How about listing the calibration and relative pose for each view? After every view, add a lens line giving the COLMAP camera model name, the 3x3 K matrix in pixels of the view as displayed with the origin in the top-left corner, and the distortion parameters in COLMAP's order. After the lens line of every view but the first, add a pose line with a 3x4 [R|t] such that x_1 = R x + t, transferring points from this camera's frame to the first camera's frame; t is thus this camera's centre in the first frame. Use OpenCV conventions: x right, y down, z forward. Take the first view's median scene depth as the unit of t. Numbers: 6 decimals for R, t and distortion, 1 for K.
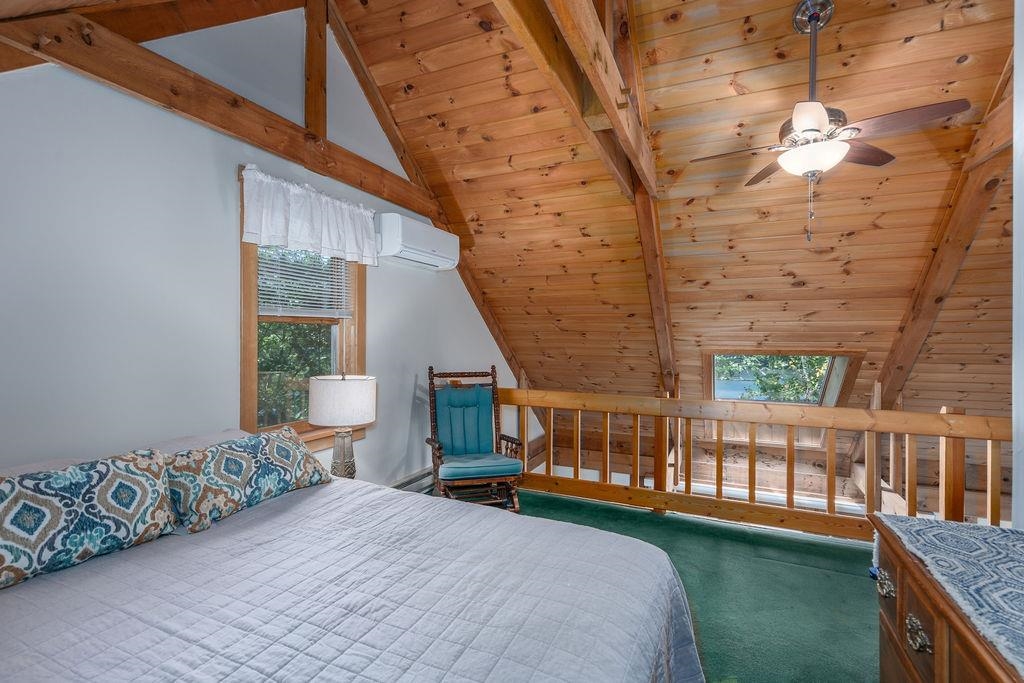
lens RADIAL K [[465.0, 0, 512.0], [0, 465.0, 341.5], [0, 0, 1]] dist [-0.000107, 0.000390]
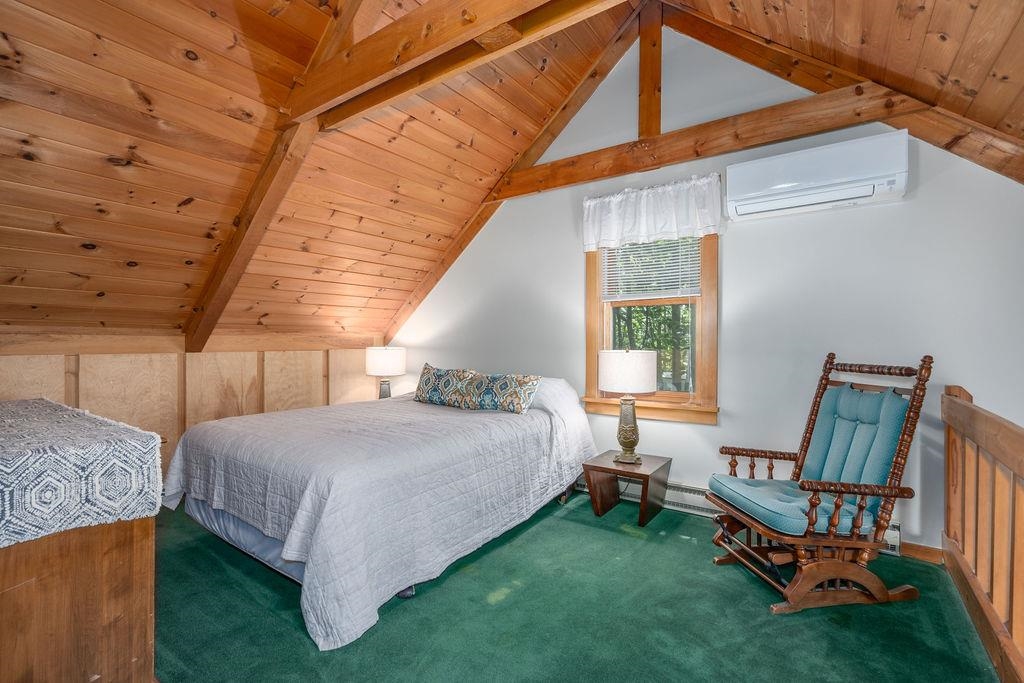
lens RADIAL K [[465.0, 0, 512.0], [0, 465.0, 341.5], [0, 0, 1]] dist [-0.000107, 0.000390]
pose [[-0.181212, -0.001614, -0.983443, 0.759399], [-0.007997, 0.999968, -0.000167, 0.054321], [0.983412, 0.007834, -0.181219, 0.896976]]
